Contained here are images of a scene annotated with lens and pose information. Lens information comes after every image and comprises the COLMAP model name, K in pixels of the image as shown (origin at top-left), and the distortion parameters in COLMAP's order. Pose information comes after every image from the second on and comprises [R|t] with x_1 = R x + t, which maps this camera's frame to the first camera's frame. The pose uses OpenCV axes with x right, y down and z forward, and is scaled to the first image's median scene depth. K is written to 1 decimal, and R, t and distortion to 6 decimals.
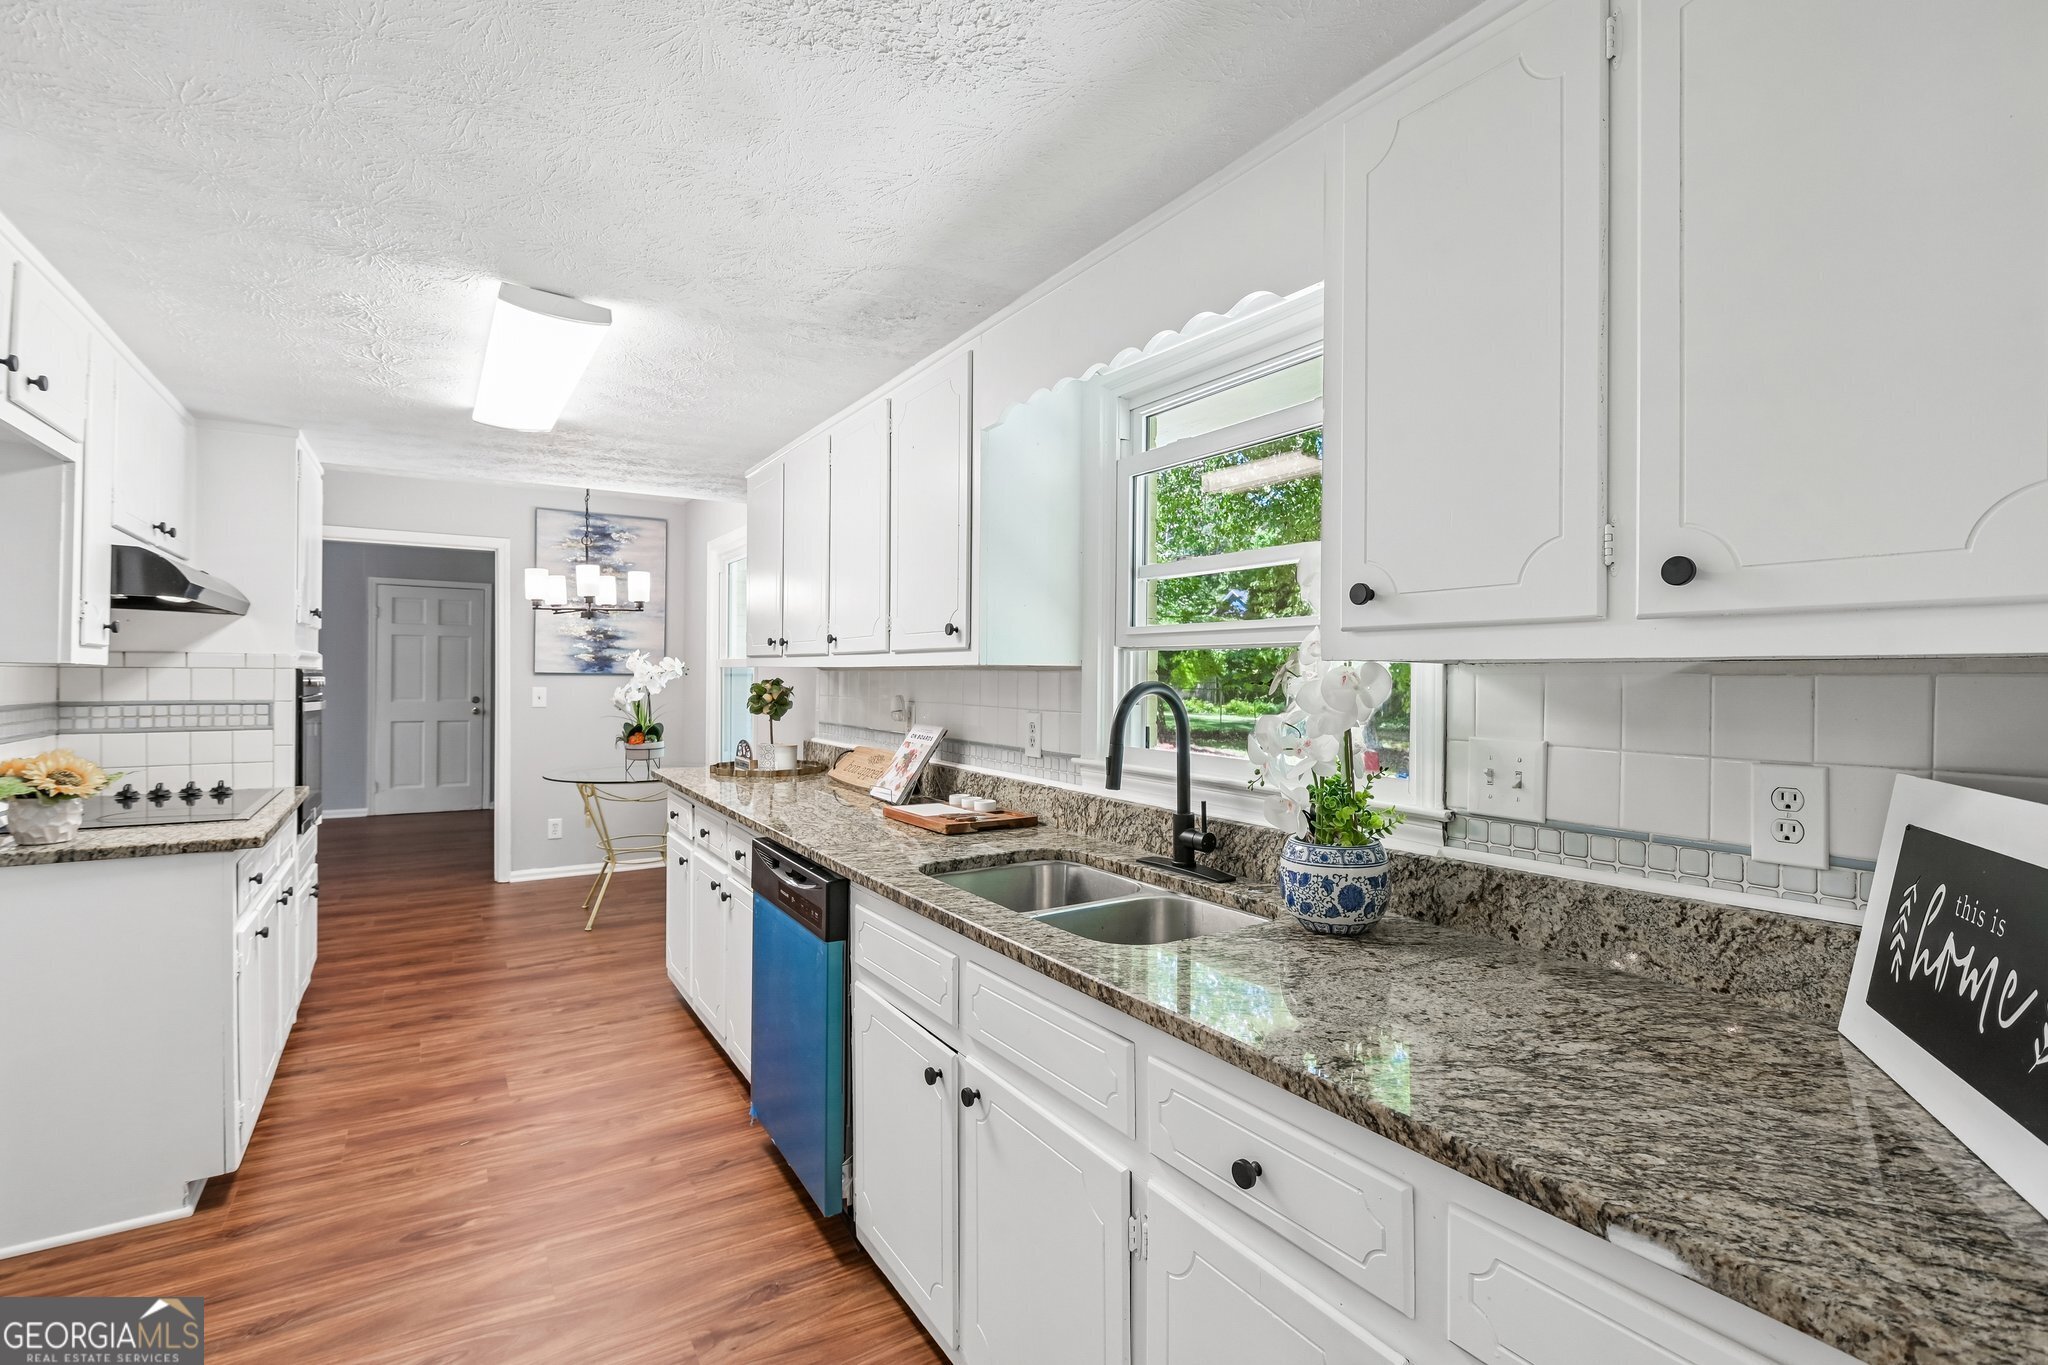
lens RADIAL K [[945.9, 0, 1031.3], [0, 945.9, 680.3], [0, 0, 1]] dist [-0.001837, -0.006639]
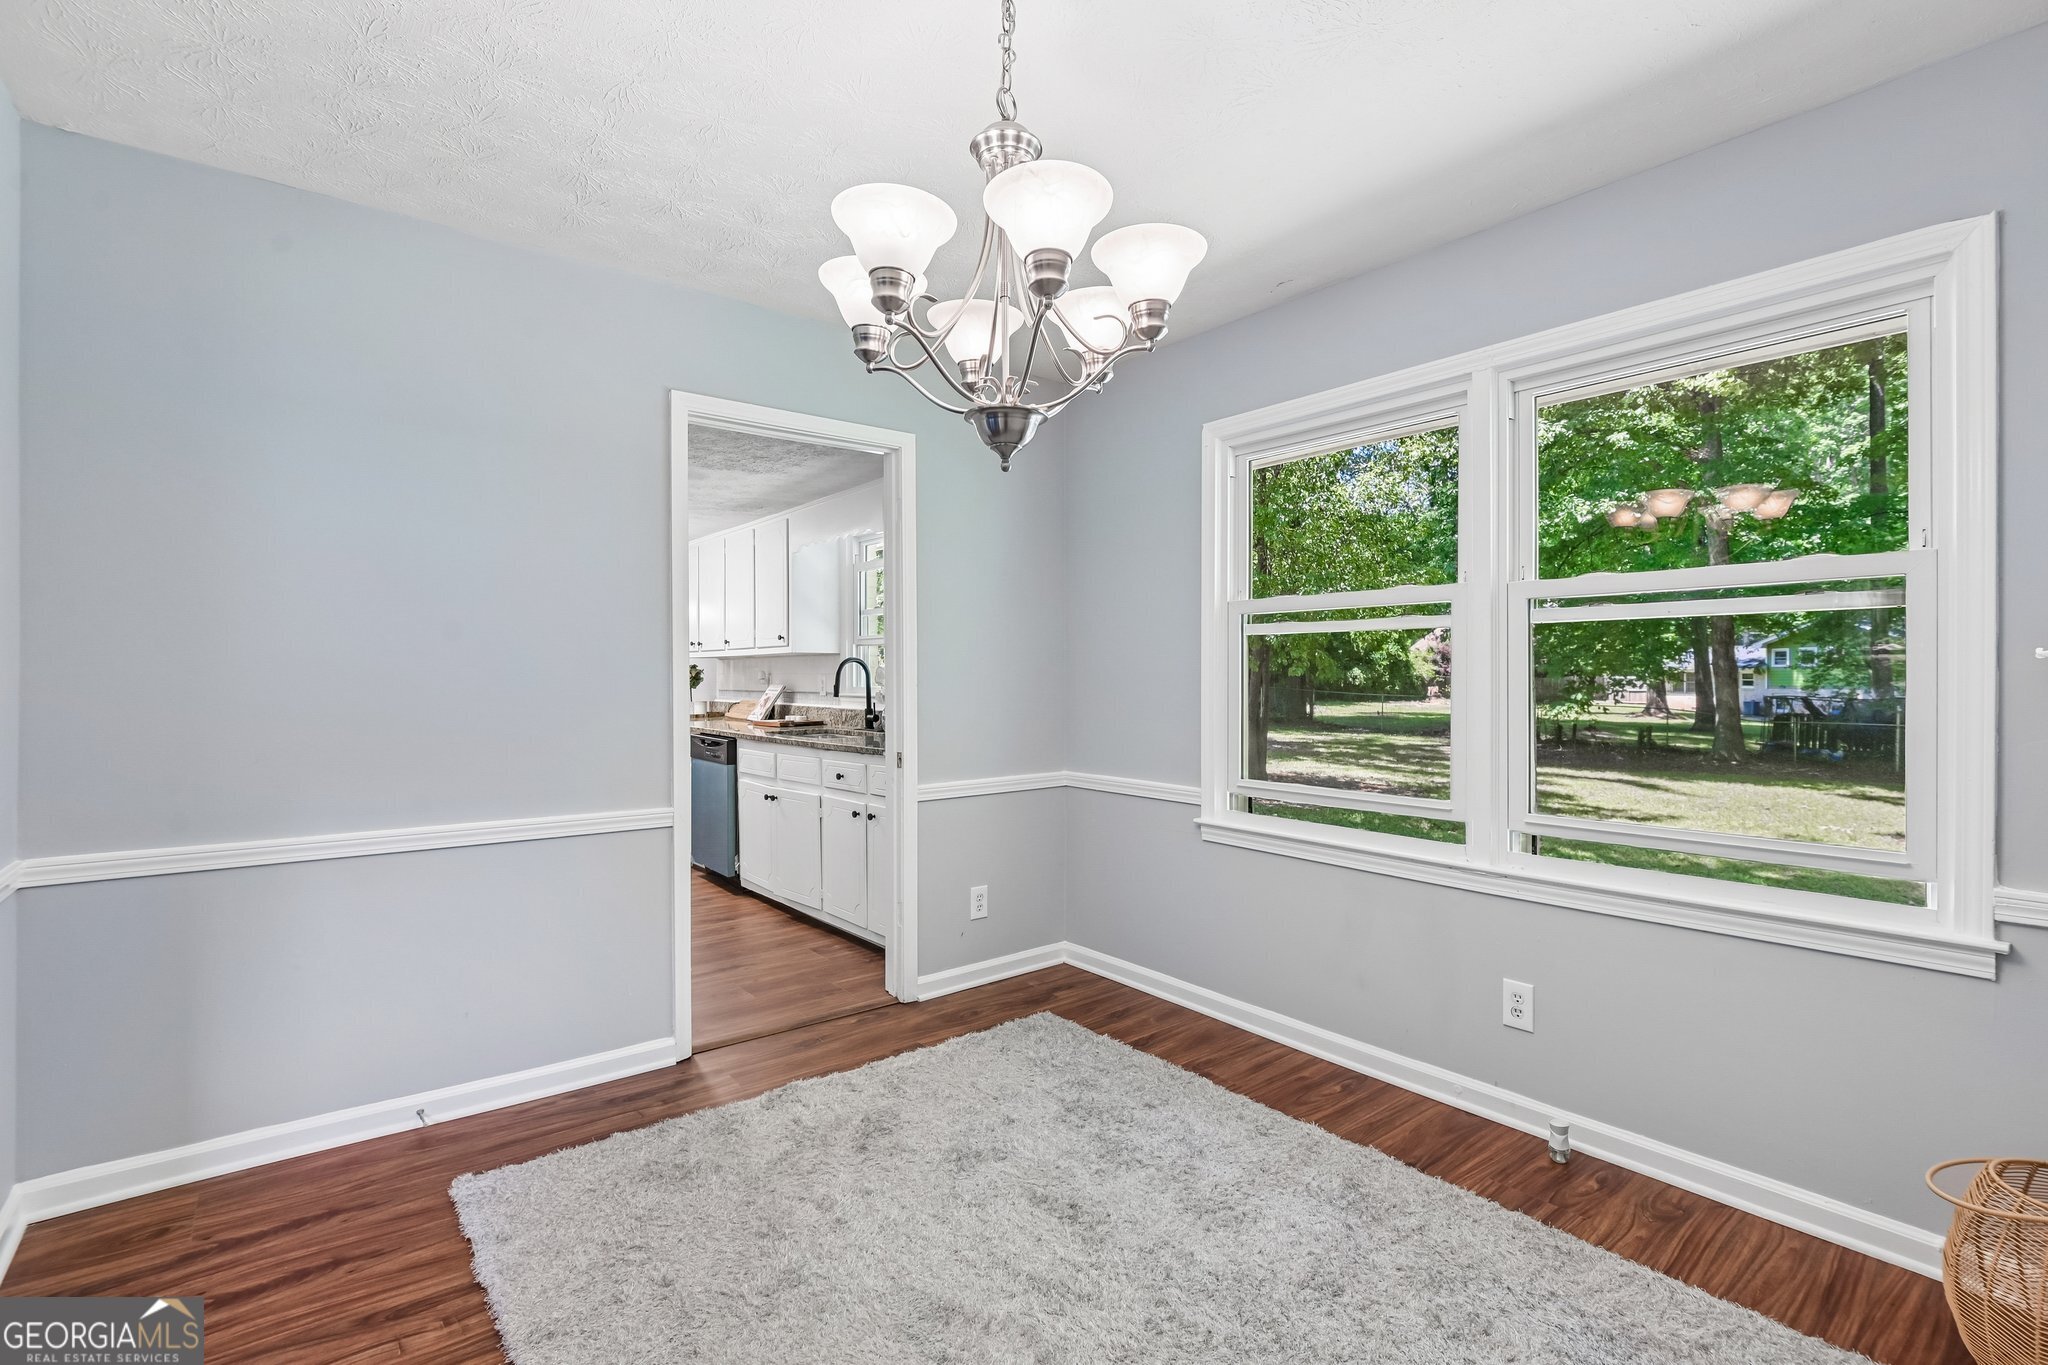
lens RADIAL K [[945.9, 0, 1031.3], [0, 945.9, 680.3], [0, 0, 1]] dist [-0.001837, -0.006639]
pose [[0.994019, -0.014414, 0.108254, 0.241329], [0.014200, 0.999895, 0.002751, 0.046674], [-0.108282, -0.001198, 0.994119, -1.202435]]
